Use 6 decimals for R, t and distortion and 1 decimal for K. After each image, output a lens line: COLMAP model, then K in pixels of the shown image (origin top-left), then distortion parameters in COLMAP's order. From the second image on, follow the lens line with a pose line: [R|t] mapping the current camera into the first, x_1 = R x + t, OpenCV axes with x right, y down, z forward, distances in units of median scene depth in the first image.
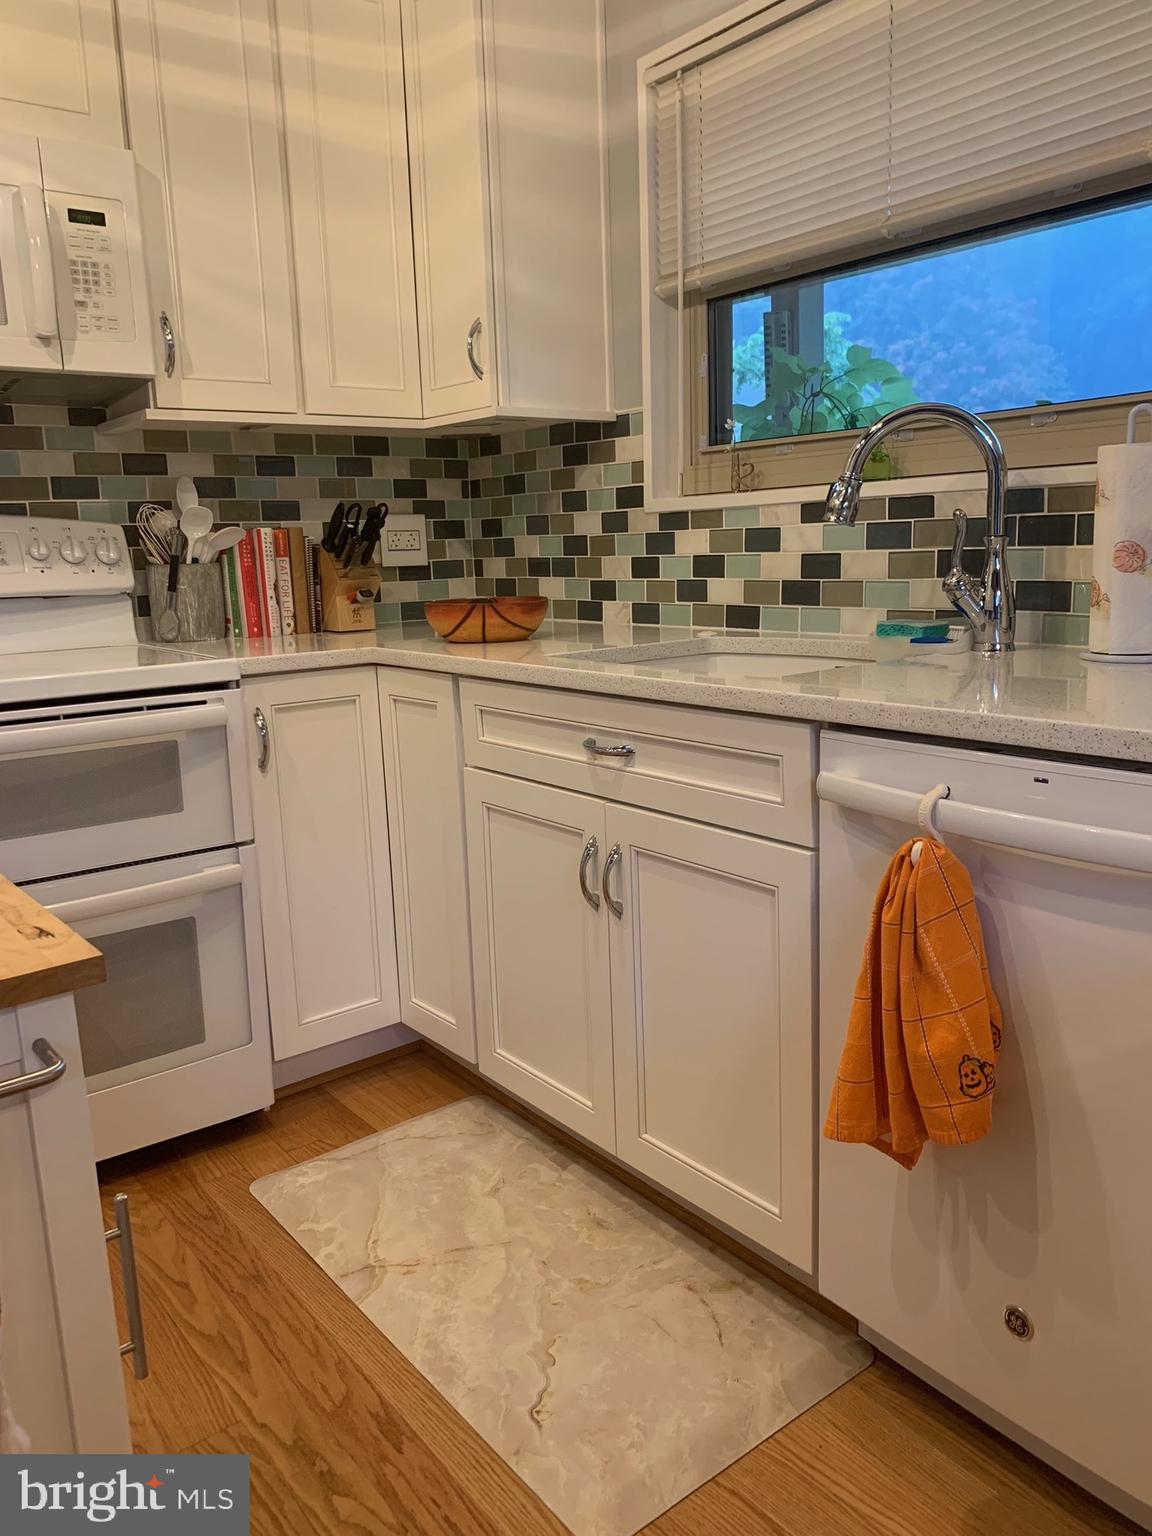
lens RADIAL K [[1171.1, 0, 576.7], [0, 1171.1, 765.3], [0, 0, 1]] dist [0.004486, -0.019832]
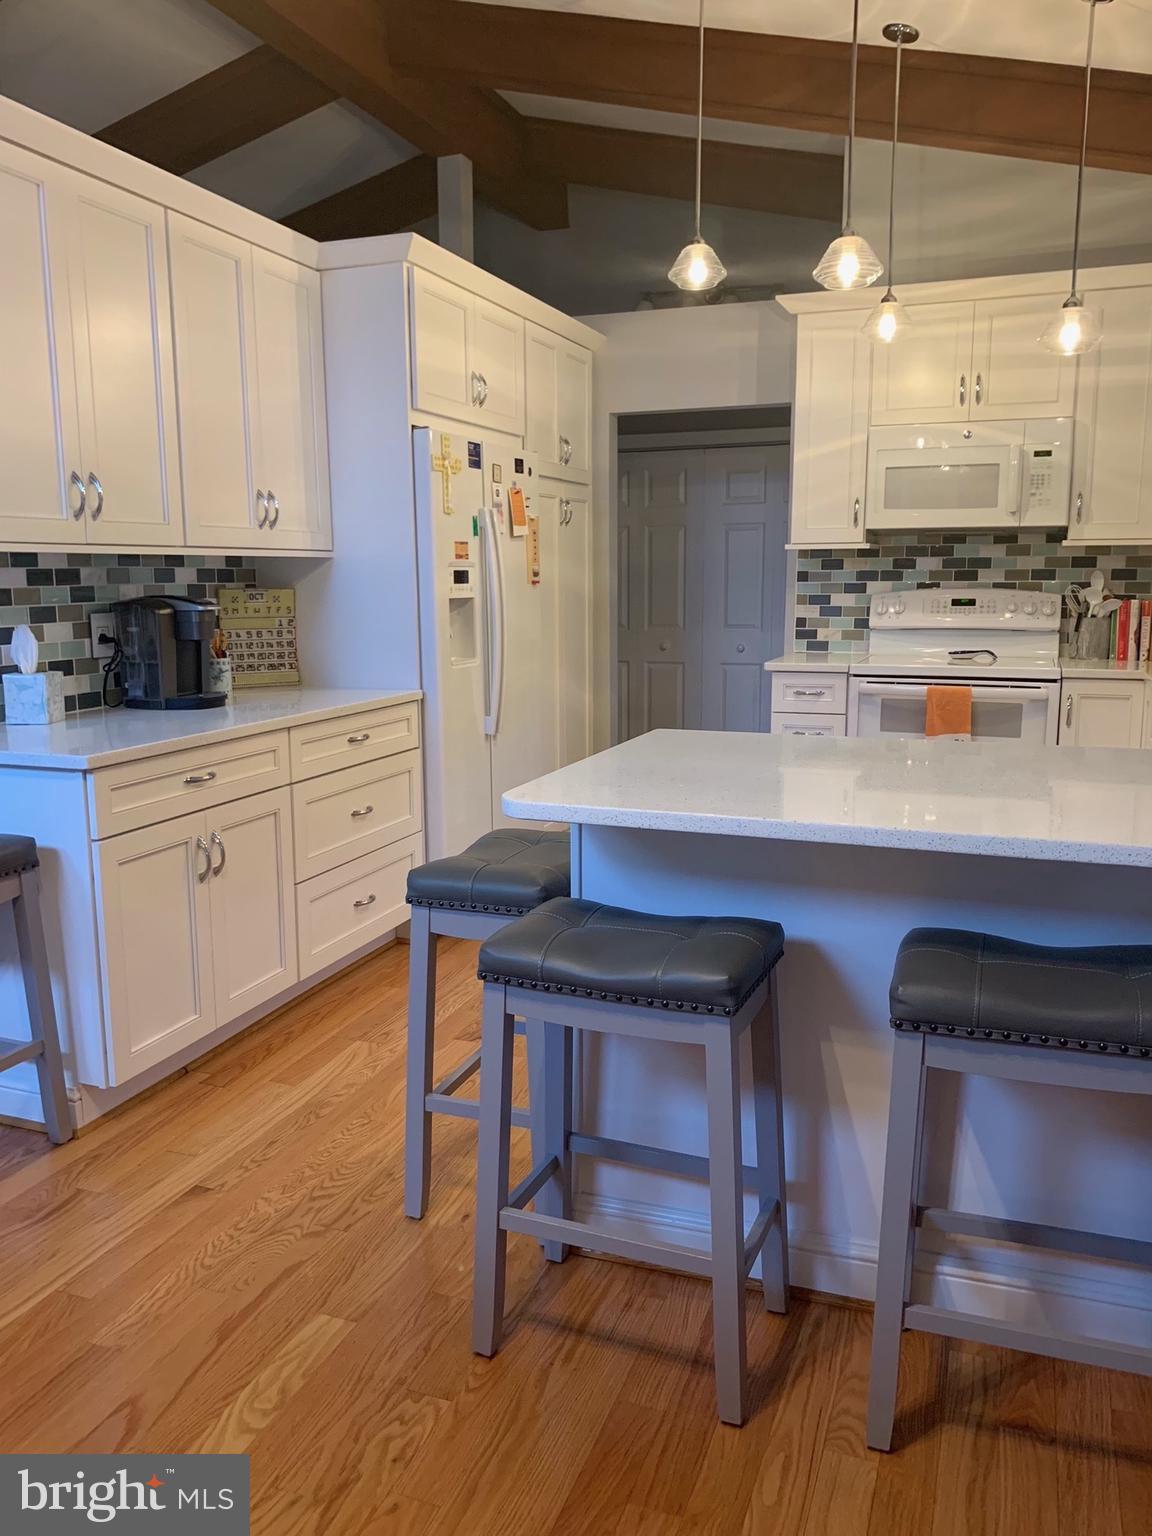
lens RADIAL K [[1171.1, 0, 578.0], [0, 1171.1, 767.4], [0, 0, 1]] dist [0.004486, -0.019832]
pose [[0.514154, 0.173008, -0.840067, 0.856891], [-0.171688, 0.980382, 0.096826, 0.019988], [0.840338, 0.094446, 0.533771, -0.649991]]
